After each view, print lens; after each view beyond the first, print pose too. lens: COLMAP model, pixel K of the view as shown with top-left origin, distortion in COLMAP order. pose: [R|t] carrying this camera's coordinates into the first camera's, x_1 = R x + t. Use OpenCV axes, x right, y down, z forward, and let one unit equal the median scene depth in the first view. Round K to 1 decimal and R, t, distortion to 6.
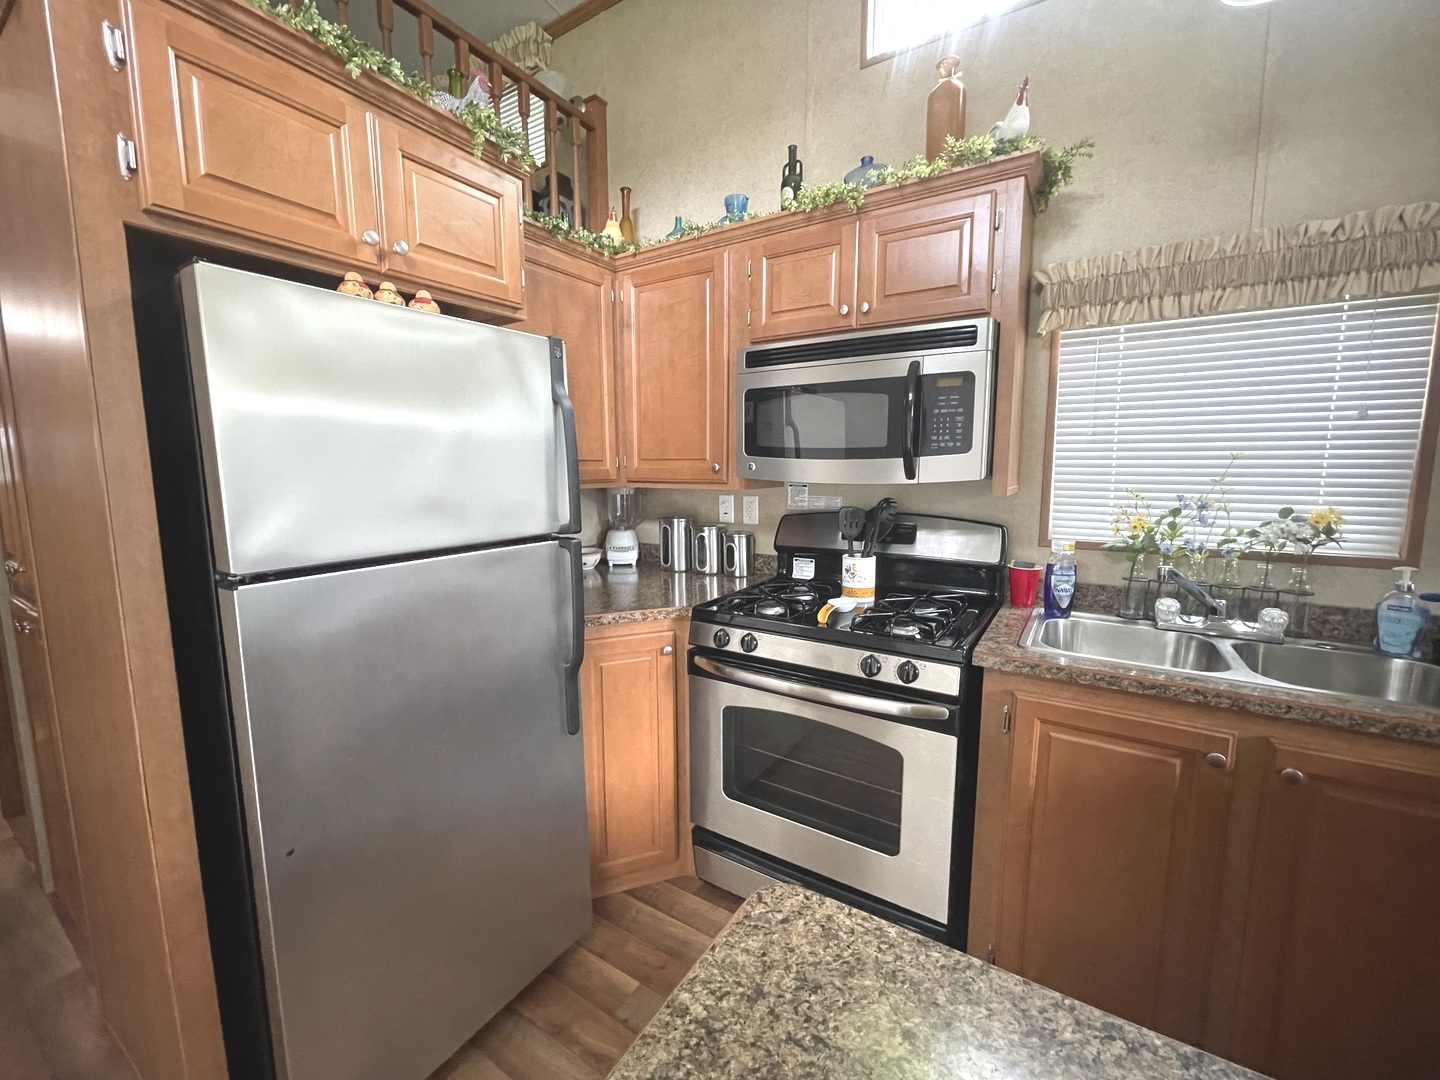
lens RADIAL K [[583.9, 0, 715.8], [0, 583.9, 534.9], [0, 0, 1]] dist [-0.002855, 0.000090]
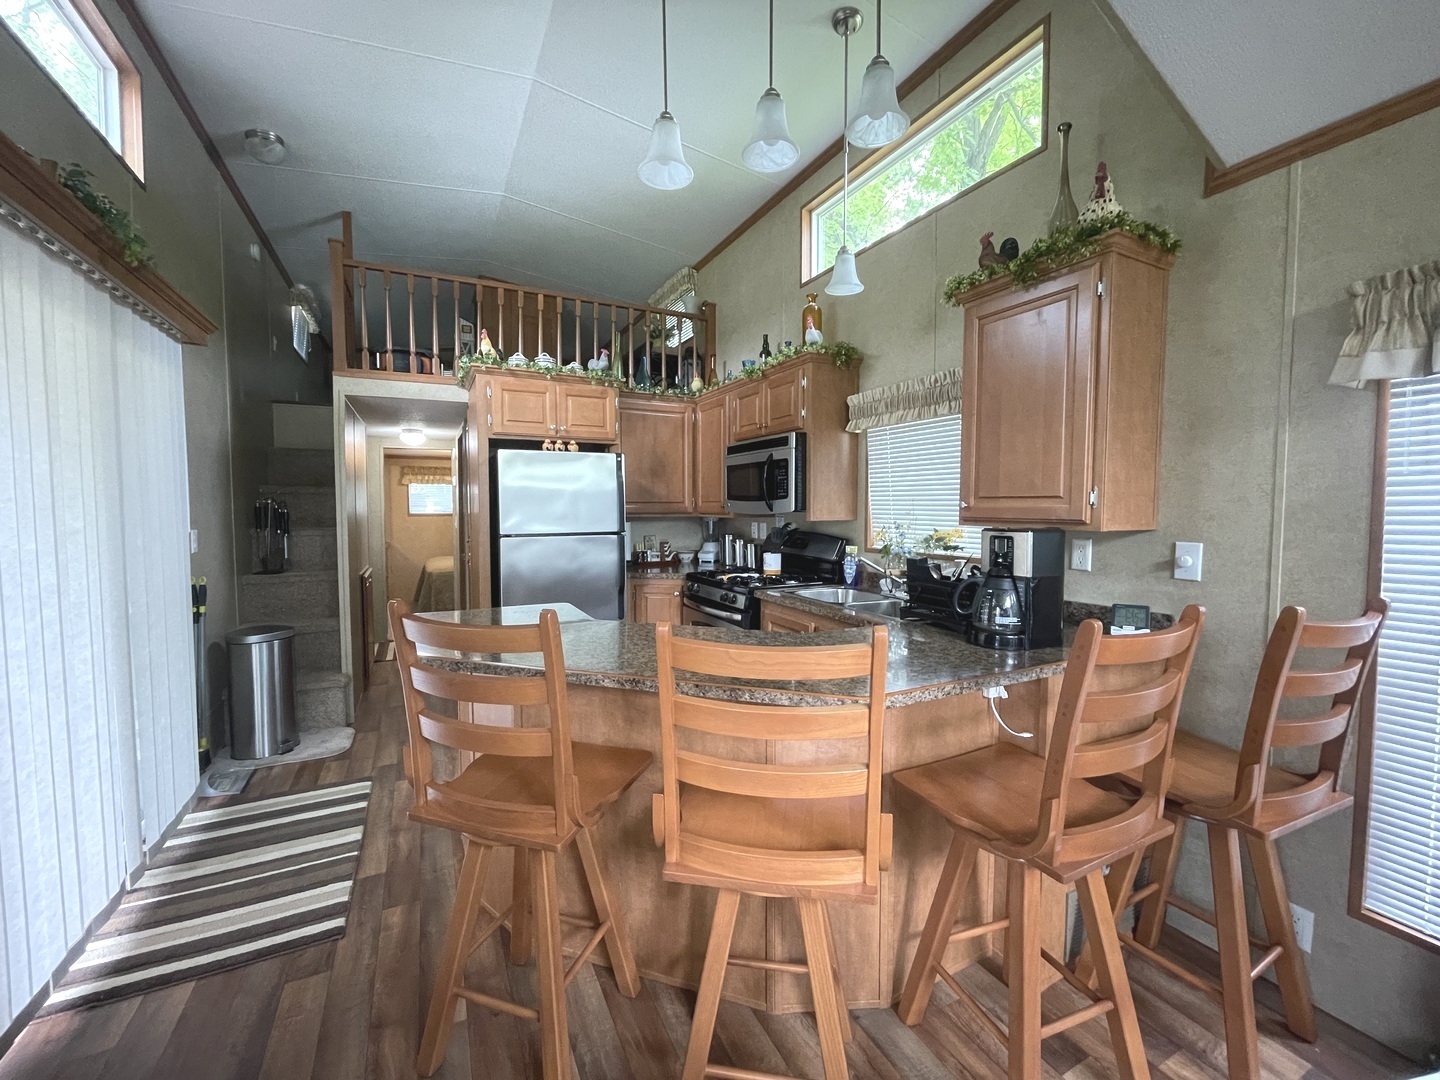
lens RADIAL K [[584.4, 0, 715.8], [0, 584.4, 536.2], [0, 0, 1]] dist [0.000597, -0.001174]
pose [[0.862599, 0.028720, -0.505073, 1.045561], [-0.063505, 0.996637, -0.051786, 0.090368], [0.501887, 0.076745, 0.861522, -0.700946]]
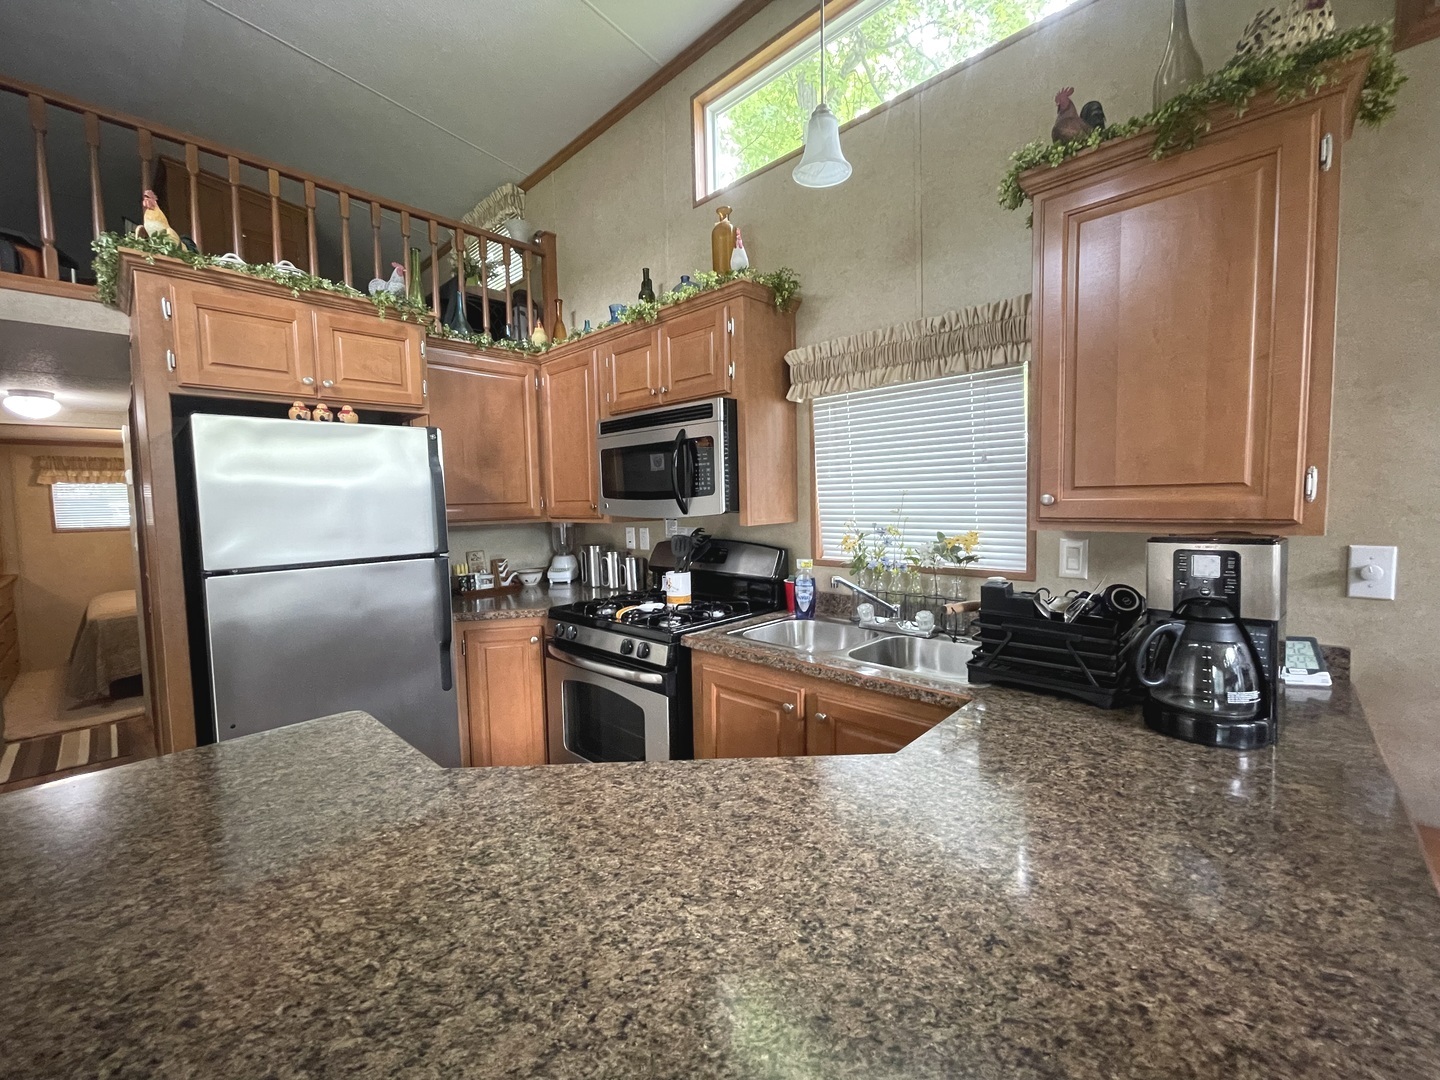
lens RADIAL K [[583.9, 0, 715.8], [0, 583.9, 534.9], [0, 0, 1]] dist [-0.002855, 0.000090]
pose [[0.981287, -0.008403, -0.192370, 0.595066], [-0.002727, 0.998341, -0.057520, 0.027897], [0.192534, 0.056968, 0.979635, -0.280824]]
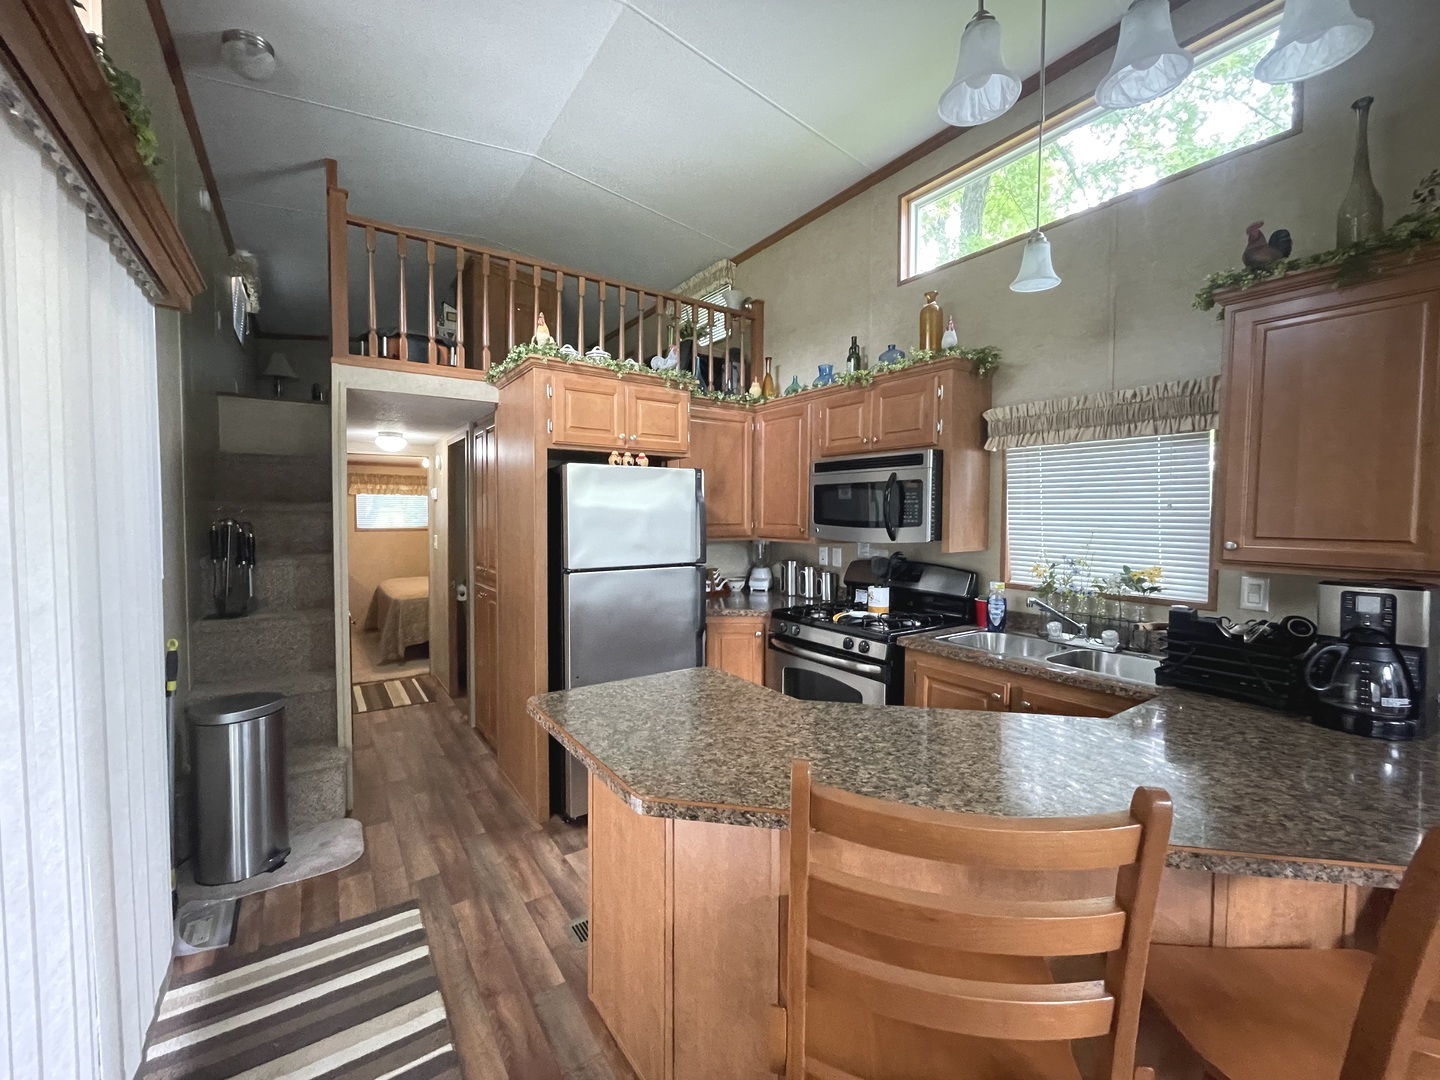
lens RADIAL K [[584.4, 0, 715.8], [0, 584.4, 536.2], [0, 0, 1]] dist [0.000597, -0.001174]
pose [[0.922952, 0.022786, -0.384240, 0.456582], [-0.054600, 0.995902, -0.072093, 0.037183], [0.381023, 0.087518, 0.920414, -0.674942]]
